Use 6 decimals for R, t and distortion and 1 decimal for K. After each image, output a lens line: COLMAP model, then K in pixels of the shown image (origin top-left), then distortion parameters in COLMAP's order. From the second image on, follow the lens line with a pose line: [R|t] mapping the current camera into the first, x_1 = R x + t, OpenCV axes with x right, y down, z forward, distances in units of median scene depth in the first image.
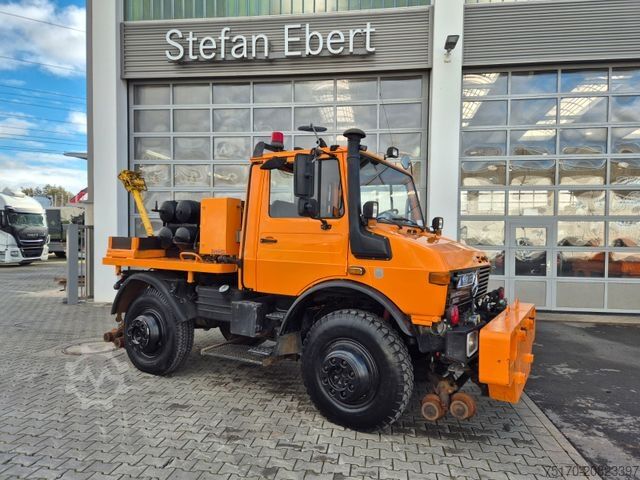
lens RADIAL K [[424.7, 0, 323.5], [0, 424.7, 243.1], [0, 0, 1]] dist [0.072425, -0.058688]
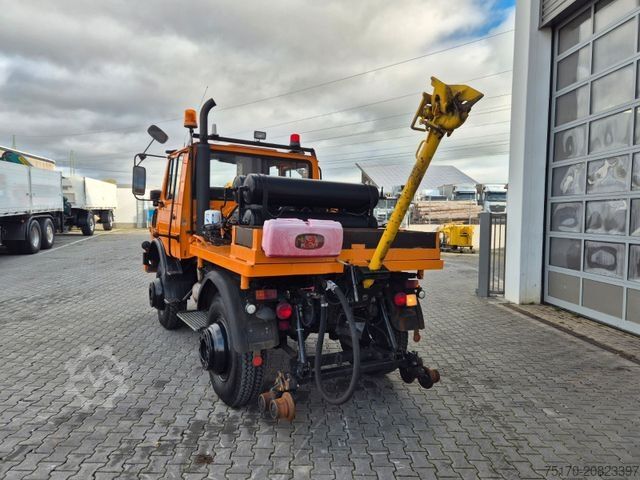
lens RADIAL K [[430.3, 0, 317.4], [0, 430.3, 246.4], [0, 0, 1]] dist [0.029105, -0.015693]
pose [[0.169416, 0.055160, -0.984000, 0.604819], [-0.032764, 0.998196, 0.050315, -0.009301], [0.985000, 0.023715, 0.170918, 0.996885]]
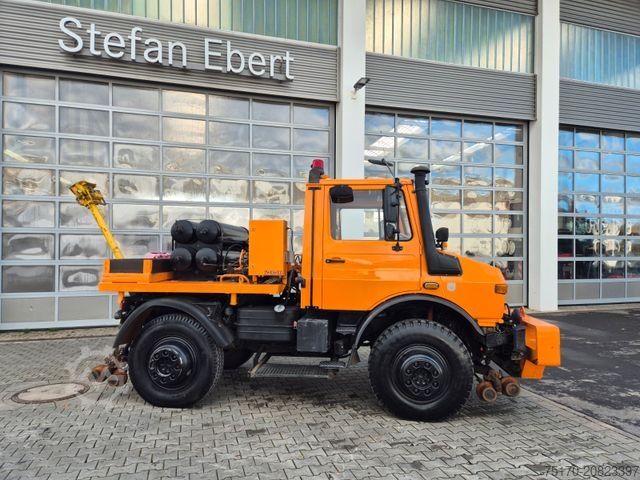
lens RADIAL K [[424.7, 0, 317.2], [0, 424.7, 240.5], [0, 0, 1]] dist [0.072425, -0.058688]
pose [[0.912744, -0.002885, 0.408522, -0.511950], [0.015697, 0.999484, -0.028012, -0.023848], [-0.408230, 0.031981, 0.912319, 0.025626]]
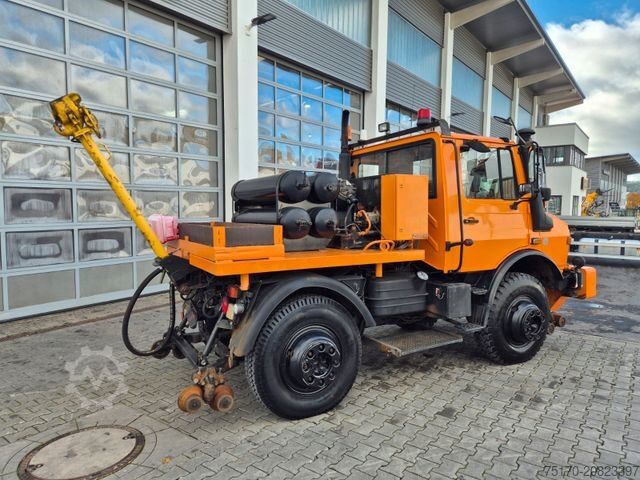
lens RADIAL K [[424.7, 0, 312.3], [0, 424.7, 236.2], [0, 0, 1]] dist [0.072425, -0.058688]
pose [[0.509342, -0.075421, 0.857253, -1.020641], [0.022458, 0.996978, 0.074371, -0.046153], [-0.860271, -0.018628, 0.509497, 0.668858]]
